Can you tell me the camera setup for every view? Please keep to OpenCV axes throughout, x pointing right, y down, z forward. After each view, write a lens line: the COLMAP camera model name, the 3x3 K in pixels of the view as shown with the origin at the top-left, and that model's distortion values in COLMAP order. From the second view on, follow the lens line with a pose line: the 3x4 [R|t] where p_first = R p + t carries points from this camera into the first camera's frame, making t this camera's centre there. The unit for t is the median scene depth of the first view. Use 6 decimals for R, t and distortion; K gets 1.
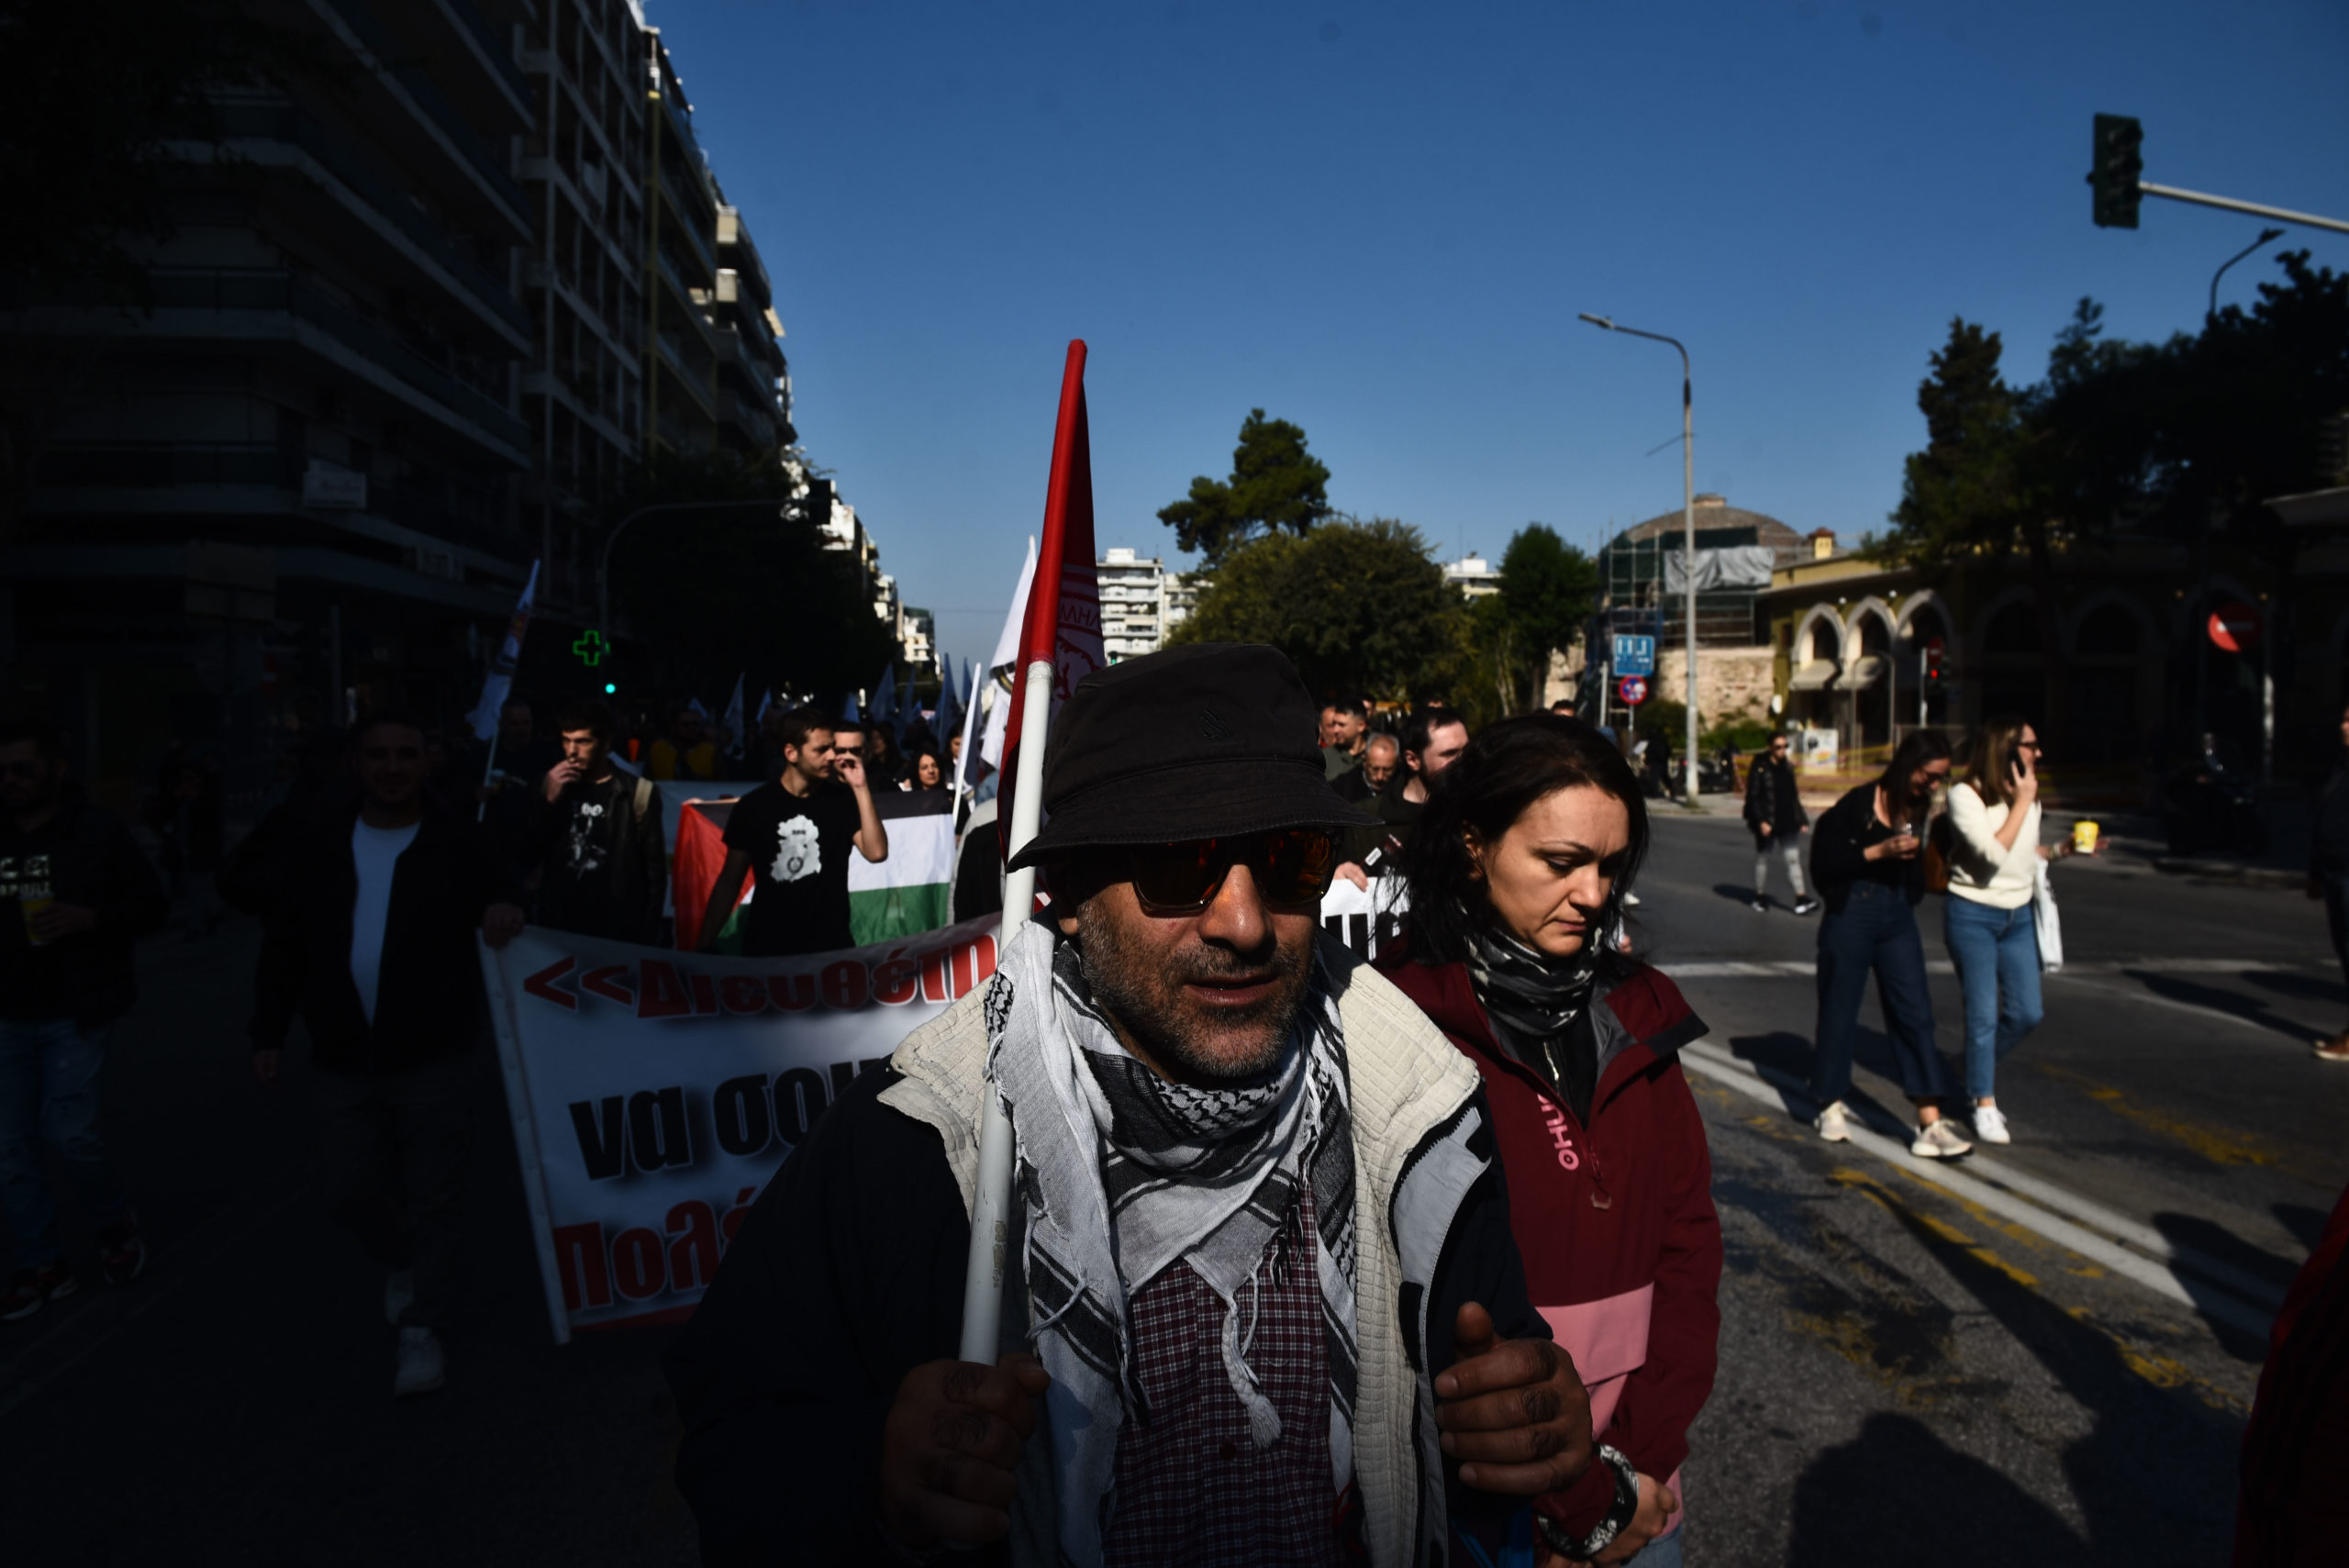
lens RADIAL K [[1598.1, 0, 1209.0], [0, 1598.1, 778.4], [0, 0, 1]] dist [-0.047592, -0.016742]
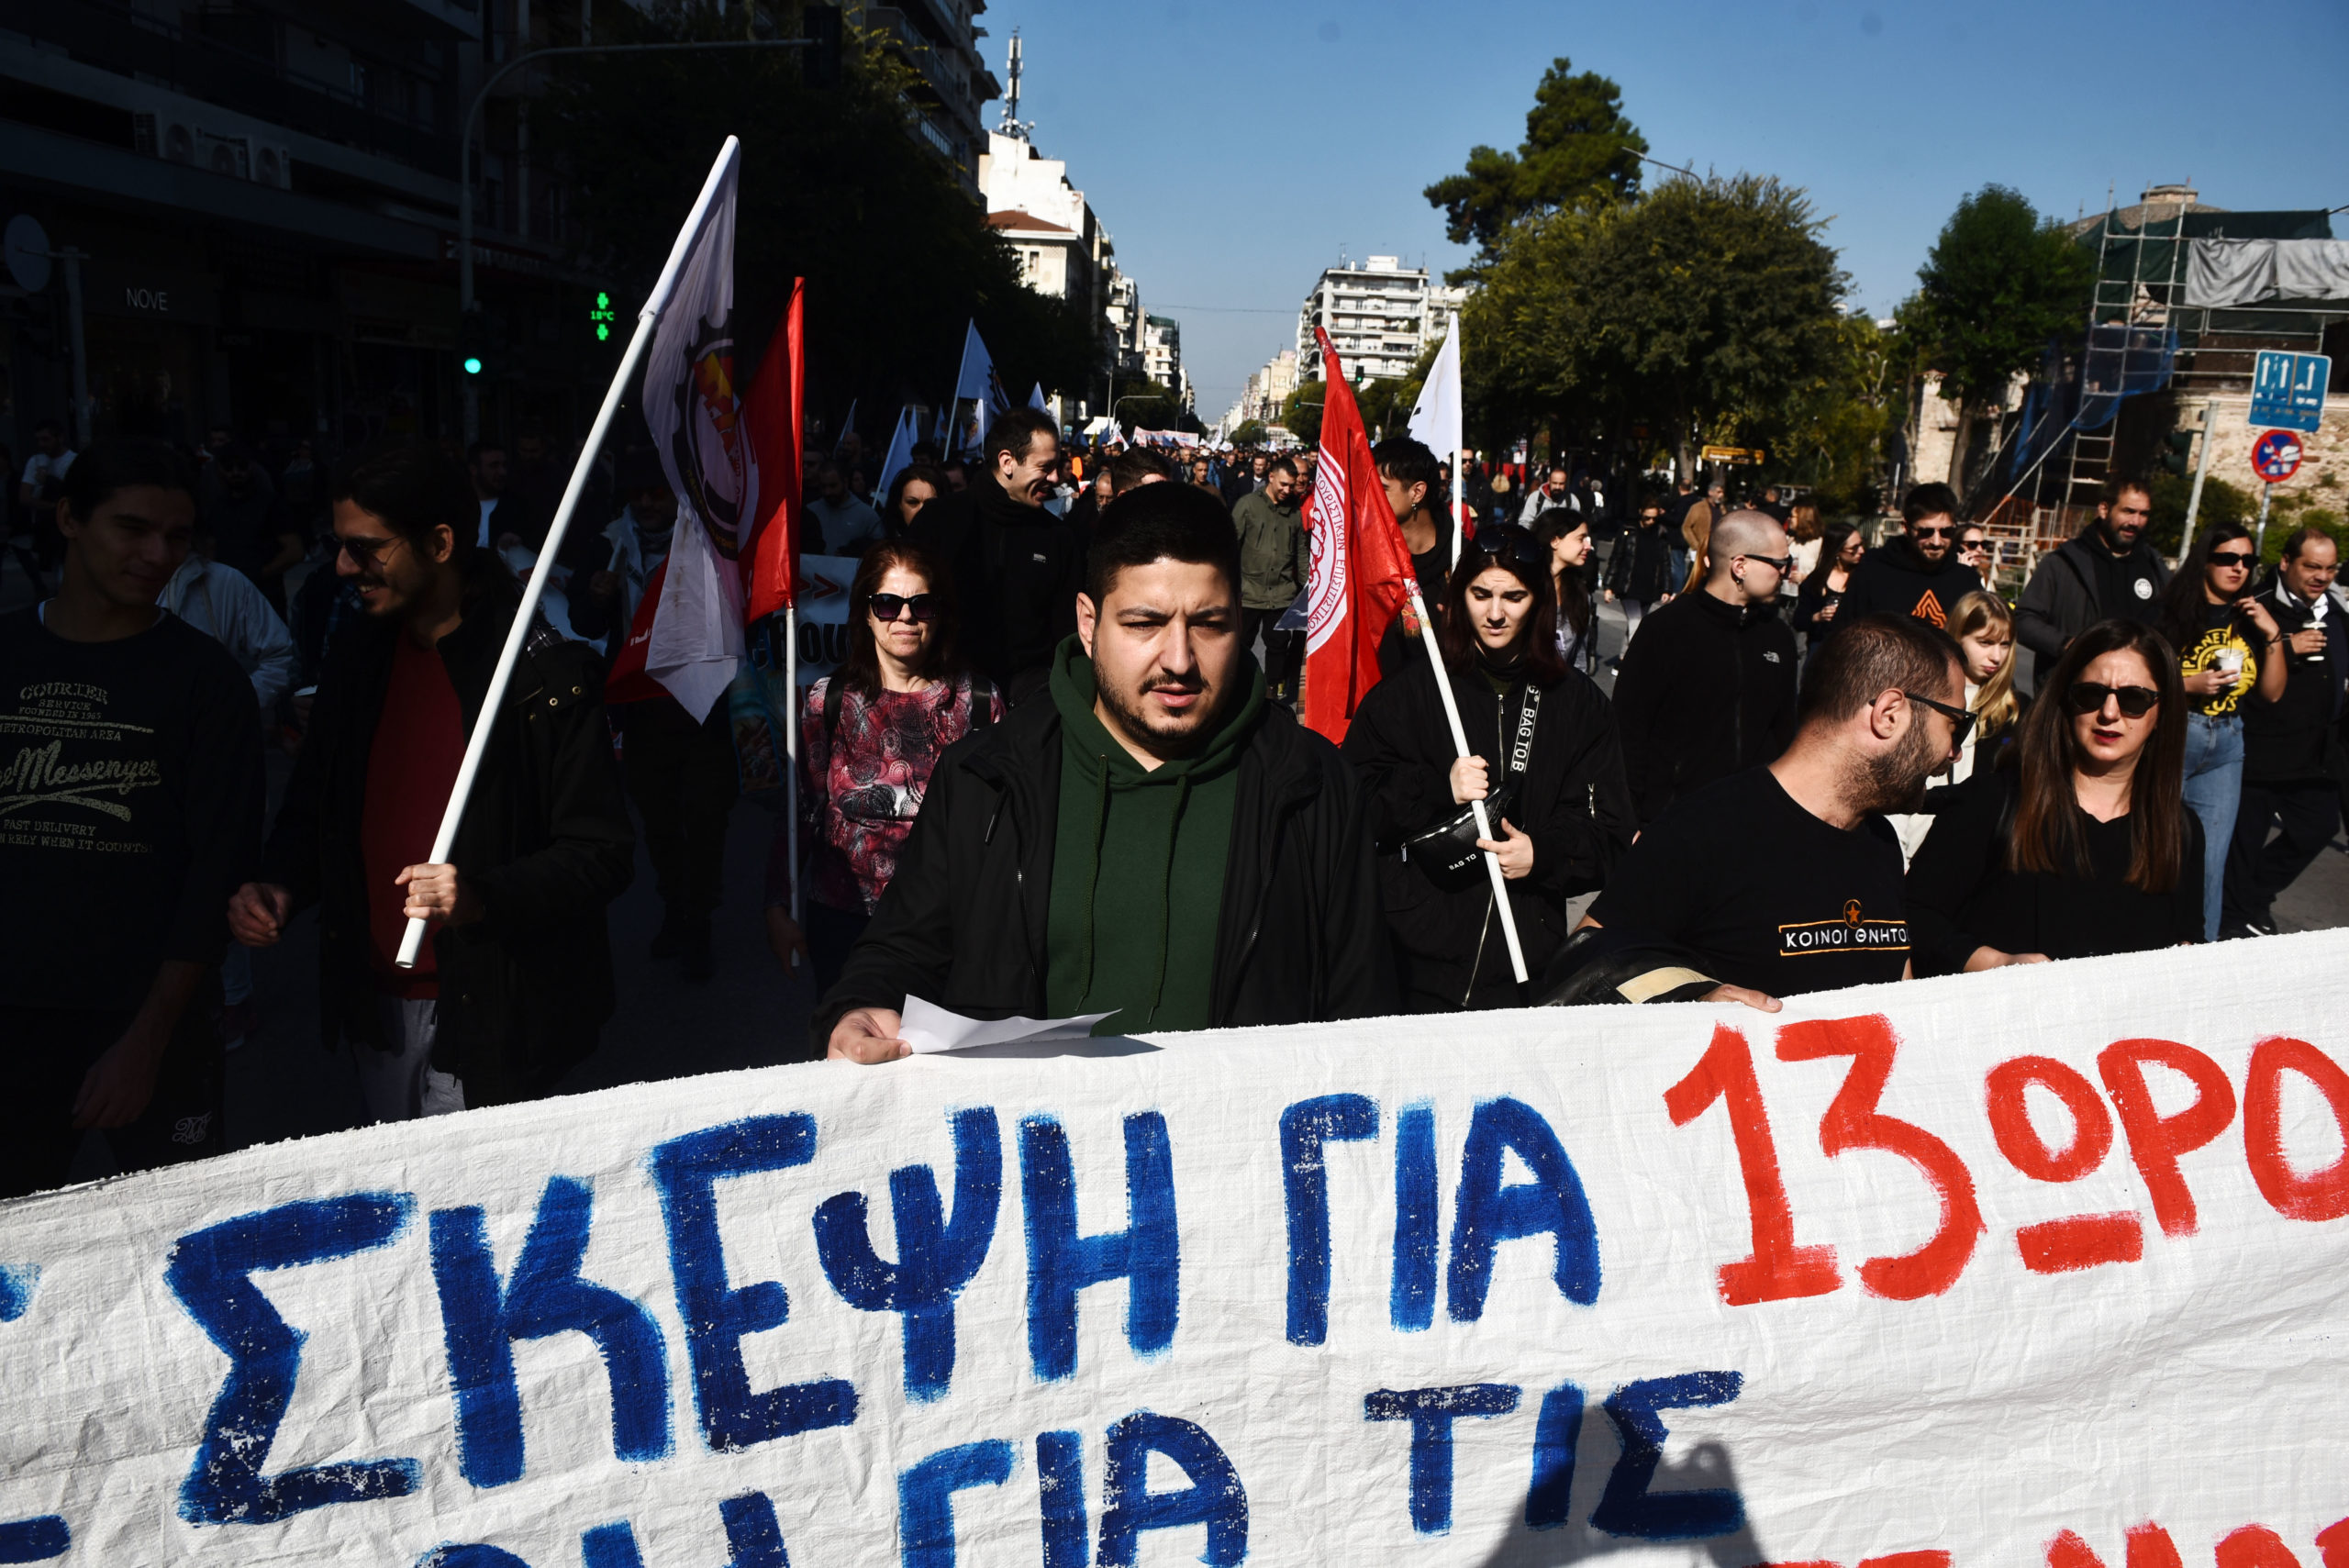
lens RADIAL K [[1598.1, 0, 1209.0], [0, 1598.1, 778.4], [0, 0, 1]] dist [-0.047592, -0.016742]
pose [[0.986654, 0.077610, -0.143147, -0.002913], [-0.052428, 0.983706, 0.171971, -0.009501], [0.154161, -0.162170, 0.974646, 0.201906]]
